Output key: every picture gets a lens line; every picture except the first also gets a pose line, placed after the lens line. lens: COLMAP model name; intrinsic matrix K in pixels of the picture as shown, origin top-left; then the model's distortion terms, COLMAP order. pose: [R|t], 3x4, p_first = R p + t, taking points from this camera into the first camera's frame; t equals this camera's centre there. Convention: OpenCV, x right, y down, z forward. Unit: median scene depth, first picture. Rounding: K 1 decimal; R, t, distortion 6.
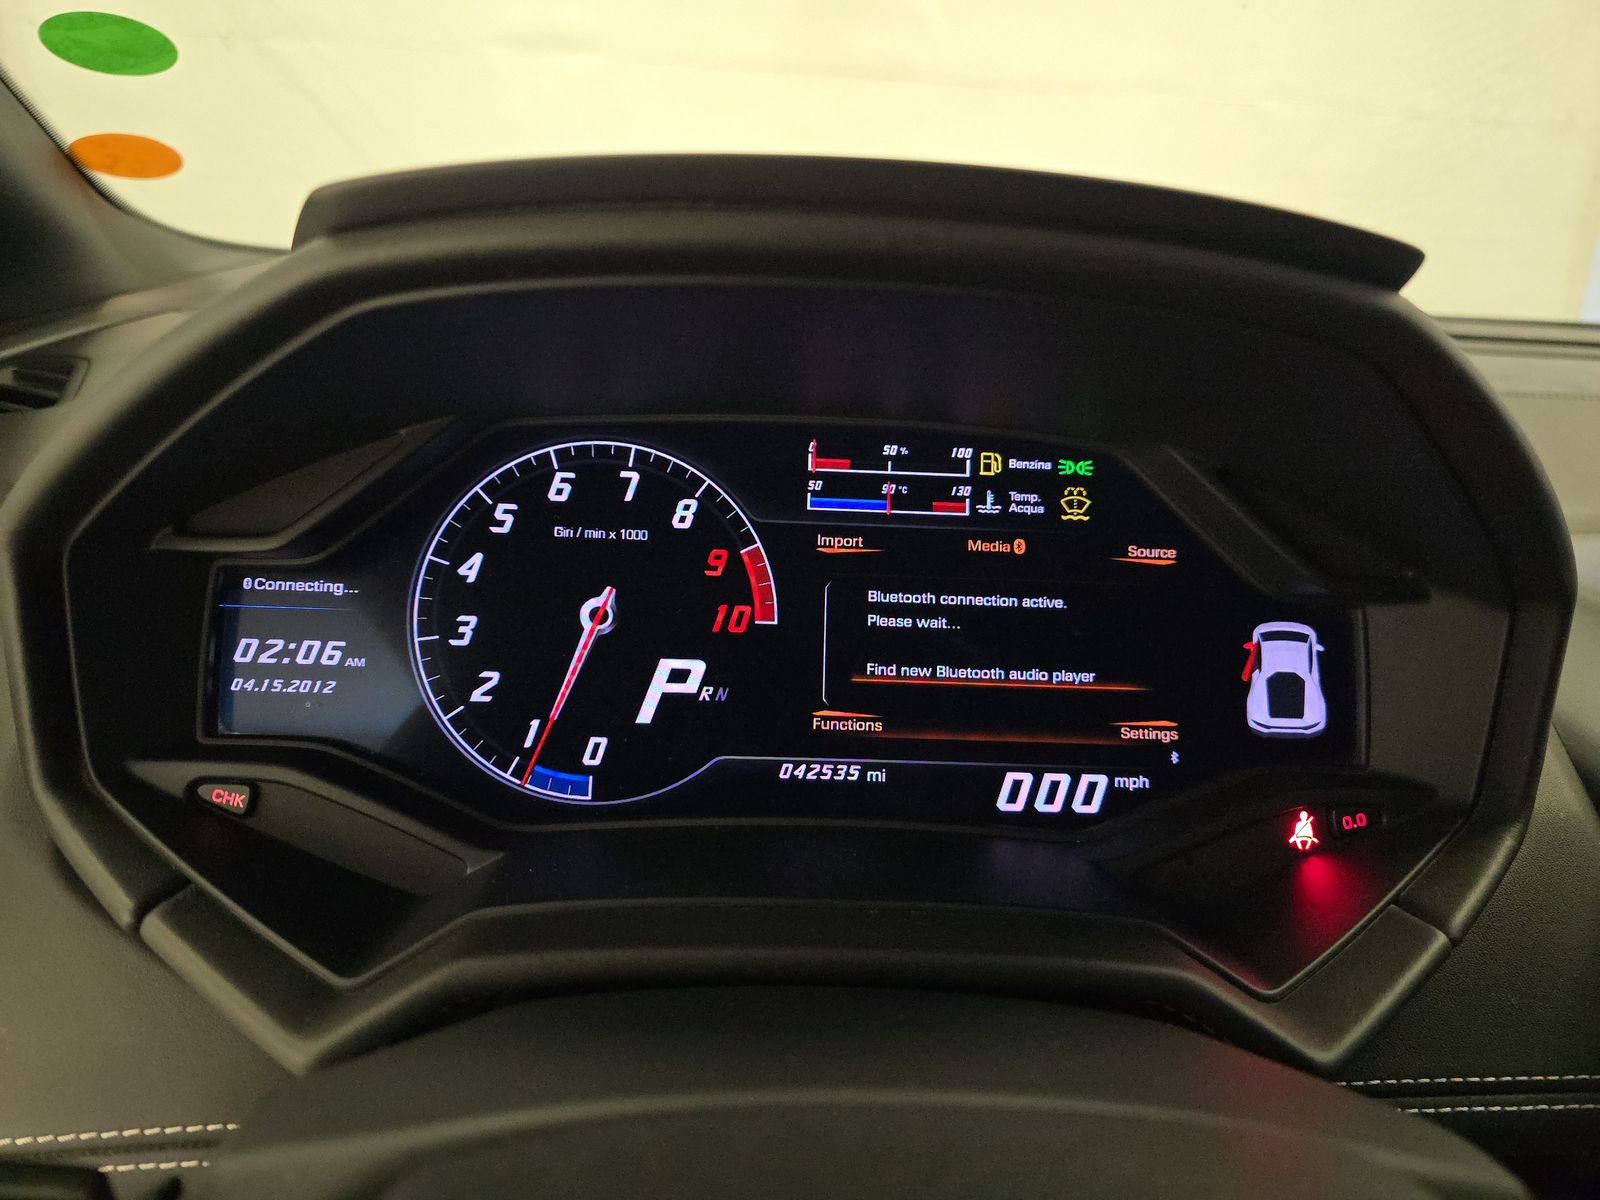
lens RADIAL K [[1098.5, 0, 798.5], [0, 1098.5, 603.3], [0, 0, 1]] dist [0.002213, -0.000343]
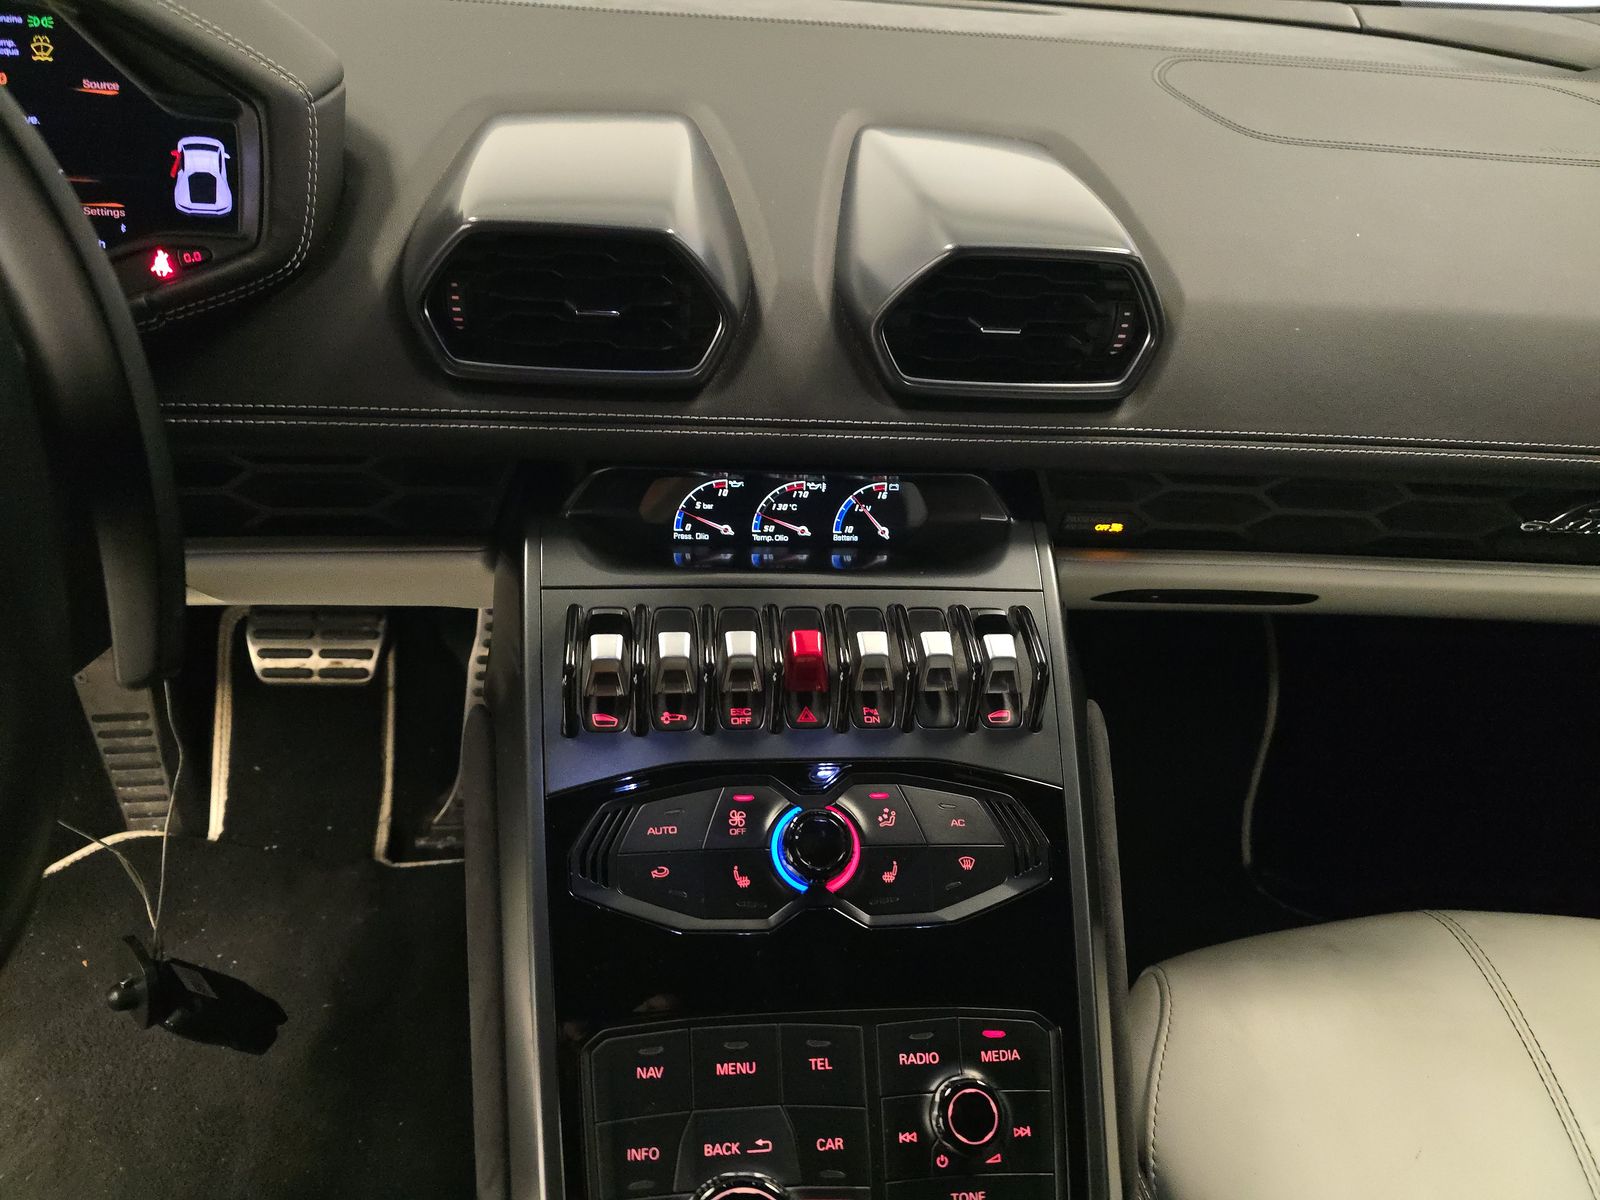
lens RADIAL K [[1098.5, 0, 801.5], [0, 1098.5, 596.6], [0, 0, 1]] dist [0.002213, -0.000343]
pose [[0.999360, -0.004731, 0.035457, 1.206660], [-0.003061, 0.976274, 0.216516, 0.301354], [-0.035640, -0.216486, 0.975635, -0.621141]]
